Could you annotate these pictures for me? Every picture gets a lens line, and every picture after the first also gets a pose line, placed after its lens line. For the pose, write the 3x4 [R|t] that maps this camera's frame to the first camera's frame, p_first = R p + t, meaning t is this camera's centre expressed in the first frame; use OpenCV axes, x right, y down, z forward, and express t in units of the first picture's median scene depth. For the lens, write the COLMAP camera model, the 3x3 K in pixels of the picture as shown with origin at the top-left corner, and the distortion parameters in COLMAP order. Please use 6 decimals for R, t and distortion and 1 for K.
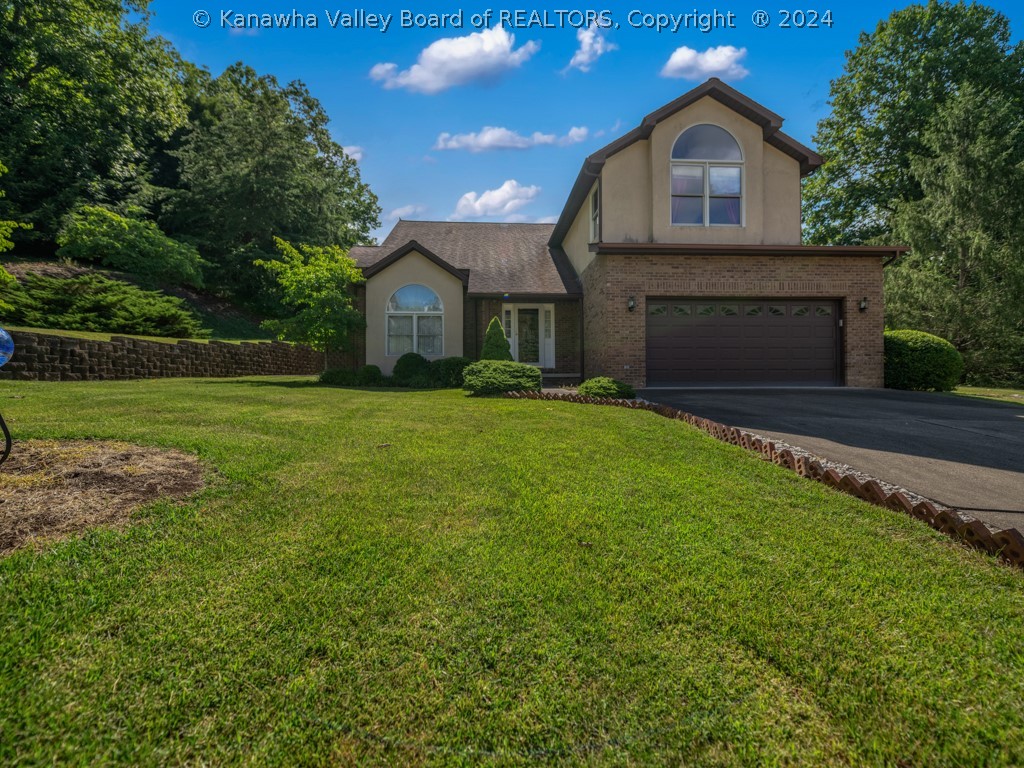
lens RADIAL K [[424.3, 0, 510.5], [0, 424.3, 372.4], [0, 0, 1]] dist [-0.000519, -0.000223]
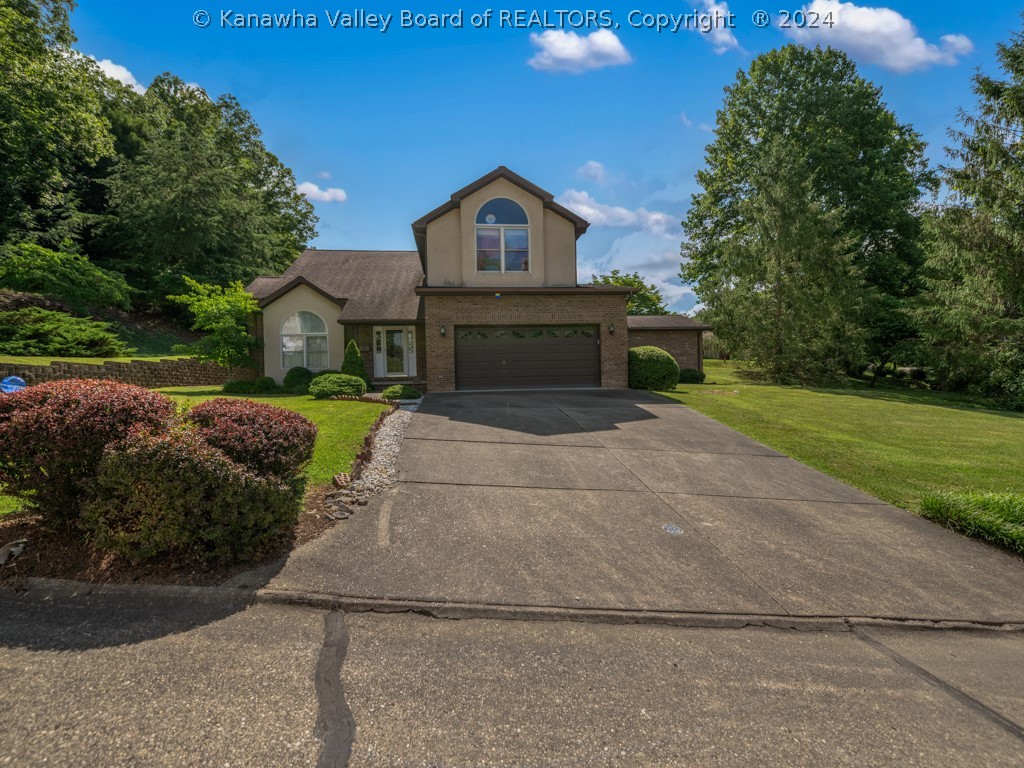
lens RADIAL K [[448.2, 0, 509.6], [0, 448.2, 381.2], [0, 0, 1]] dist [-0.001175, 0.000775]
pose [[0.998558, -0.018225, 0.050494, 0.309700], [0.017422, 0.999716, 0.016288, -0.012832], [-0.050777, -0.015385, 0.998592, -0.348513]]
